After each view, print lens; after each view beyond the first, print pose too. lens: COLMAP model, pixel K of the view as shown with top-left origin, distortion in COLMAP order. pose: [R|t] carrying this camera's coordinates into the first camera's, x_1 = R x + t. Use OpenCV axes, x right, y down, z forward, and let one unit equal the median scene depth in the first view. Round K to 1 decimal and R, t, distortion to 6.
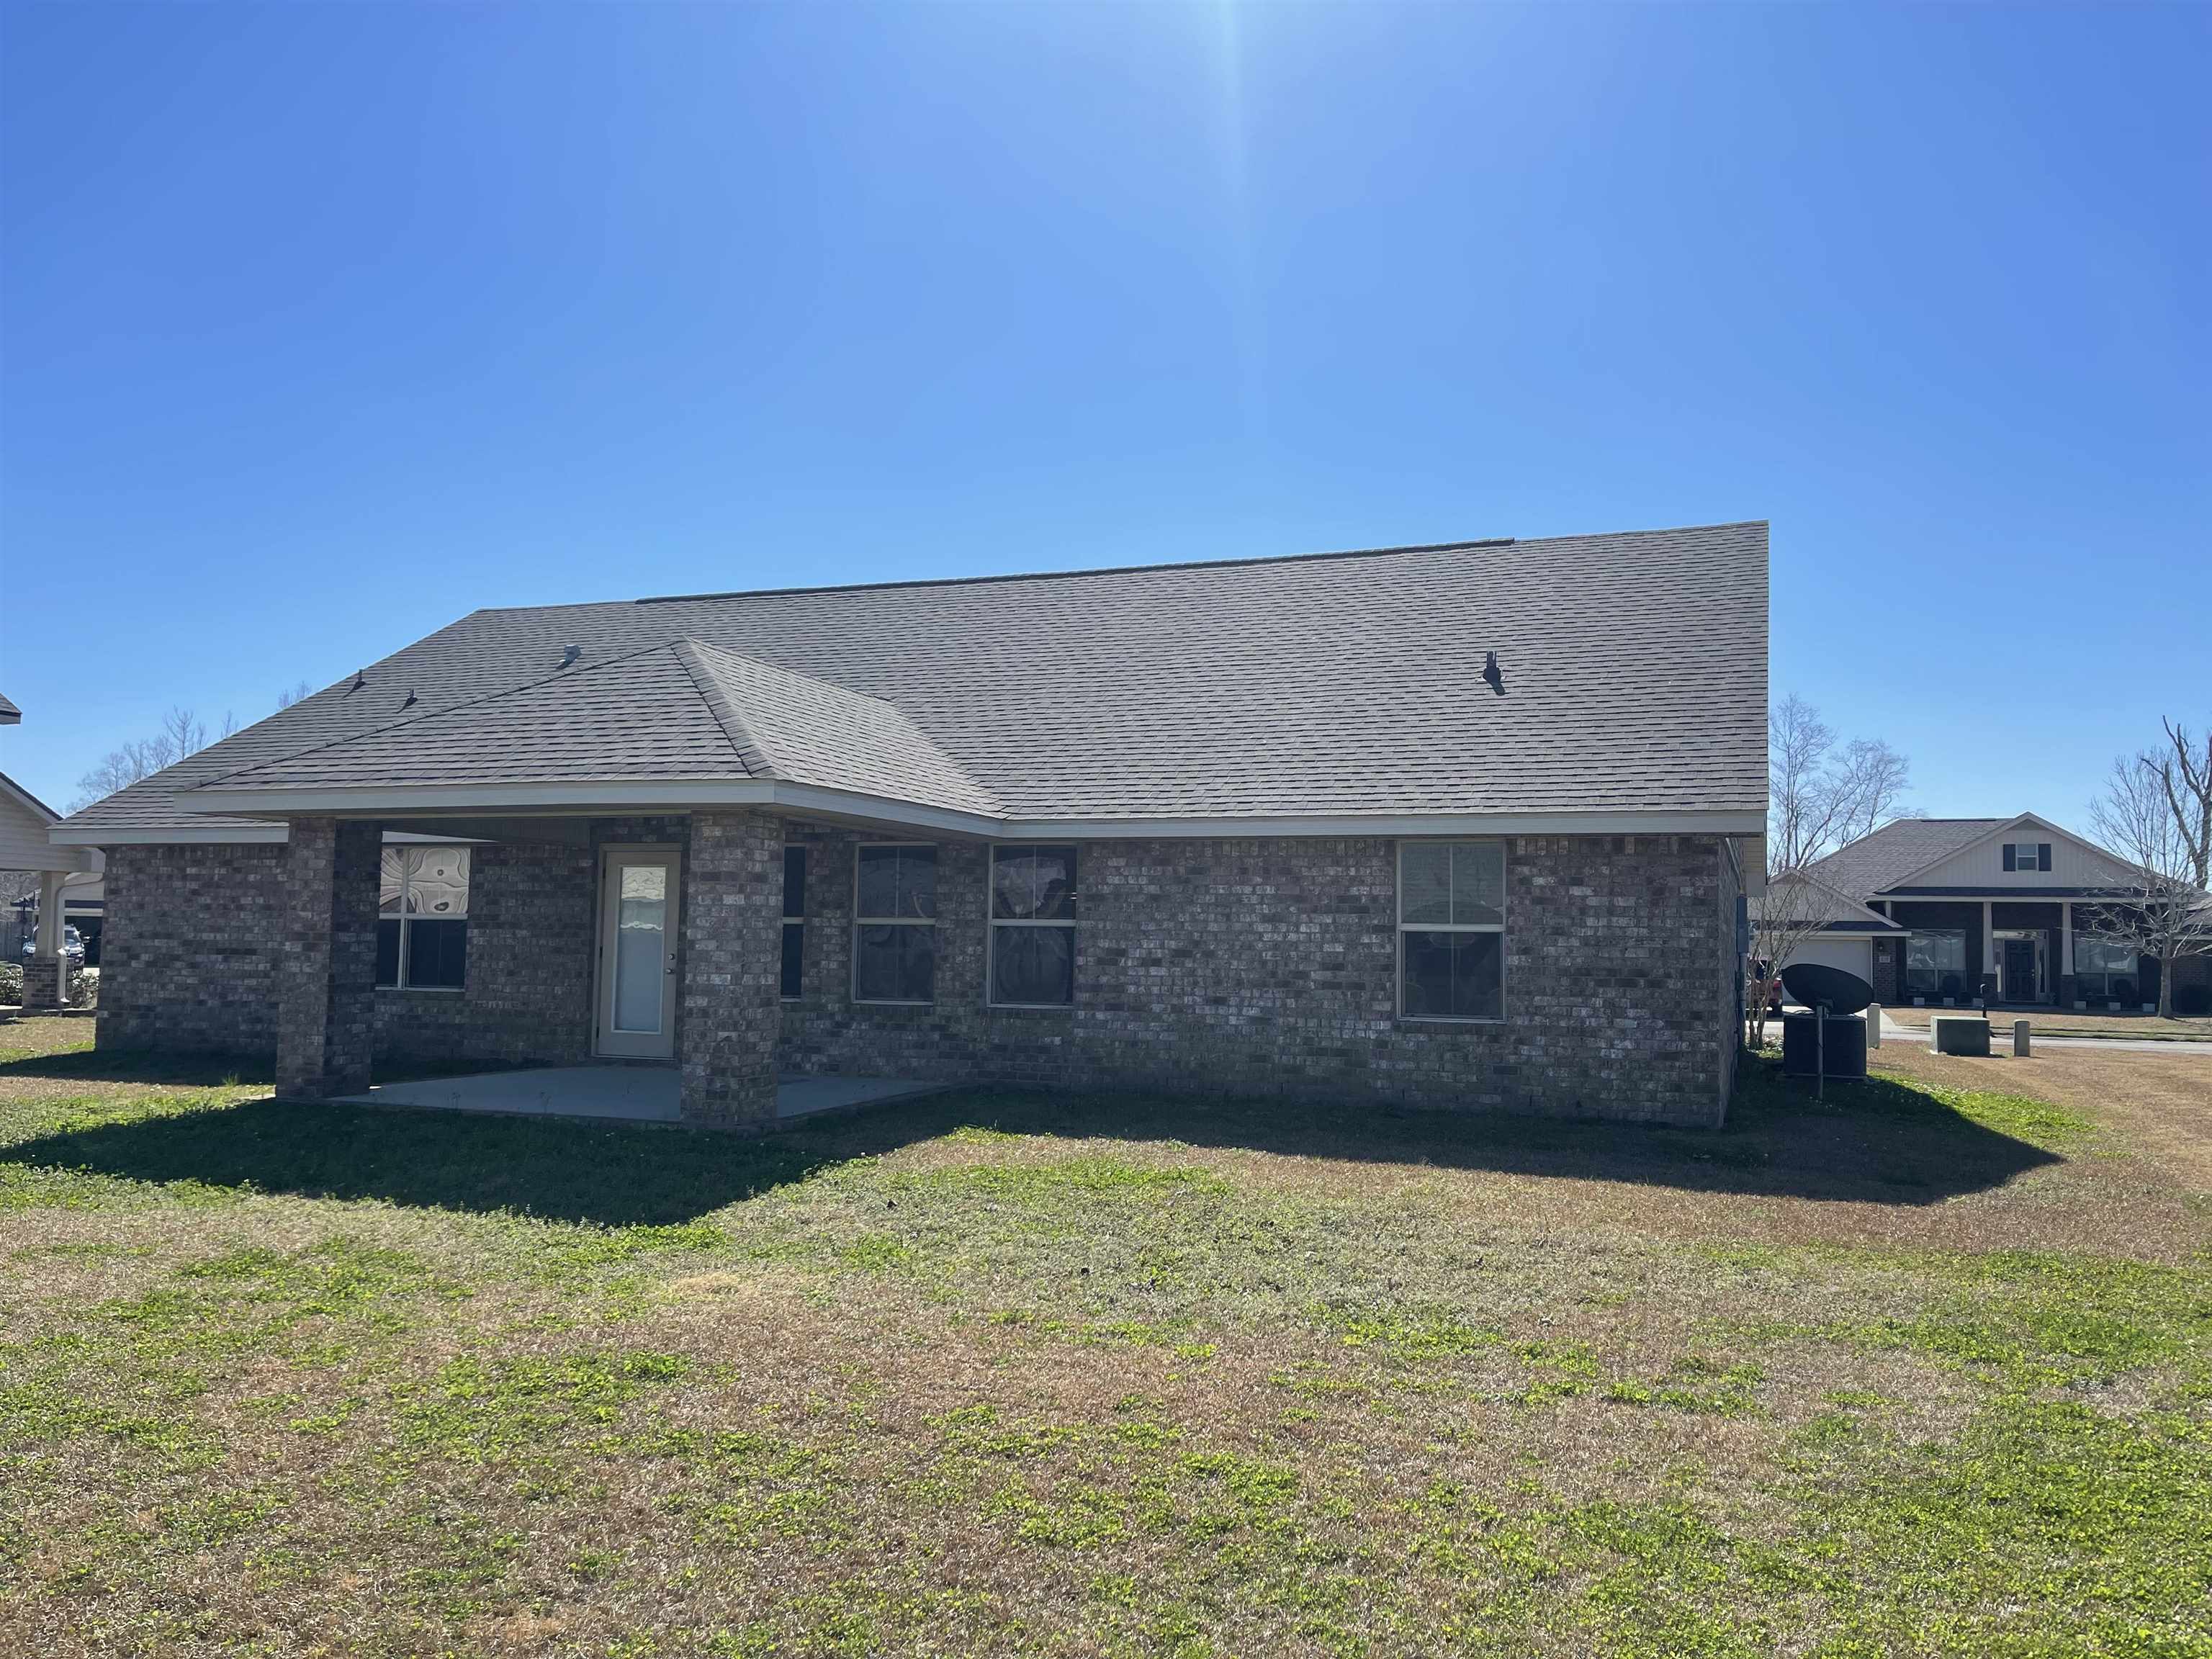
lens RADIAL K [[1670.4, 0, 1104.0], [0, 1670.4, 835.5], [0, 0, 1]] dist [0.037096, -0.003968]
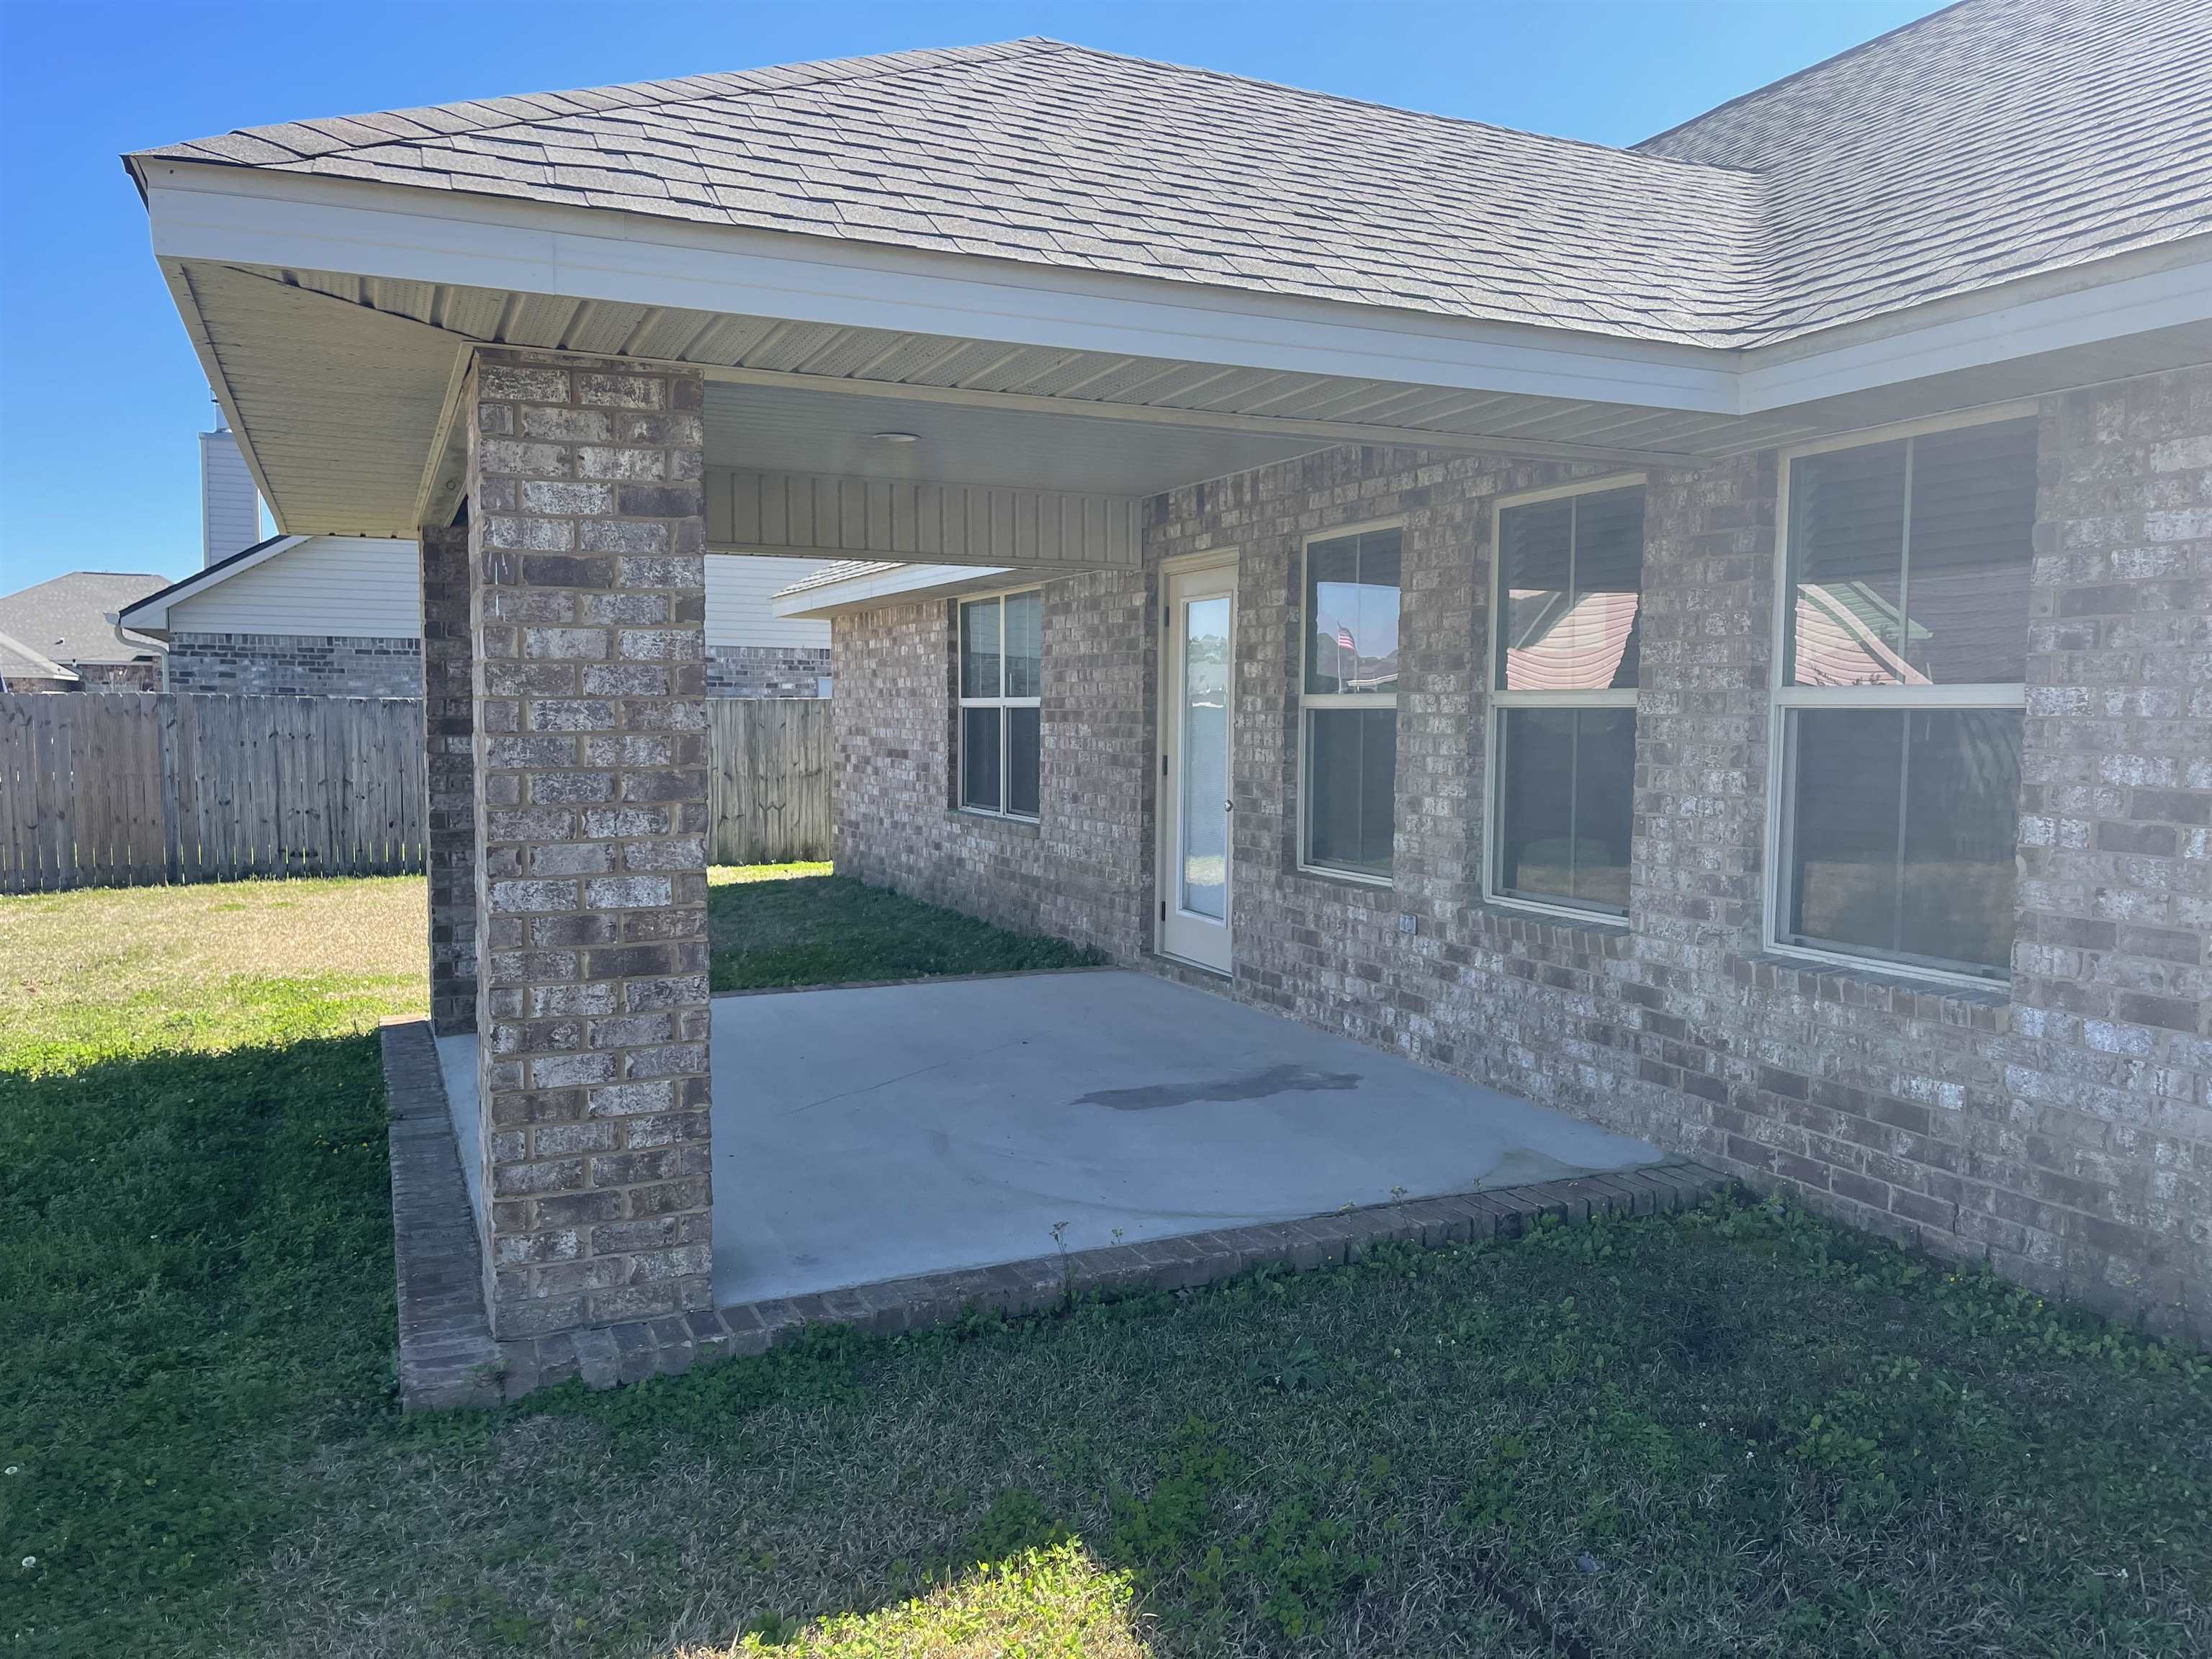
lens RADIAL K [[1670.4, 0, 1120.2], [0, 1670.4, 832.8], [0, 0, 1]] dist [0.037096, -0.003968]
pose [[0.717544, 0.039341, -0.695402, 0.070077], [0.051049, 0.992748, 0.108838, 0.035620], [0.694640, -0.113595, 0.710332, 0.670540]]
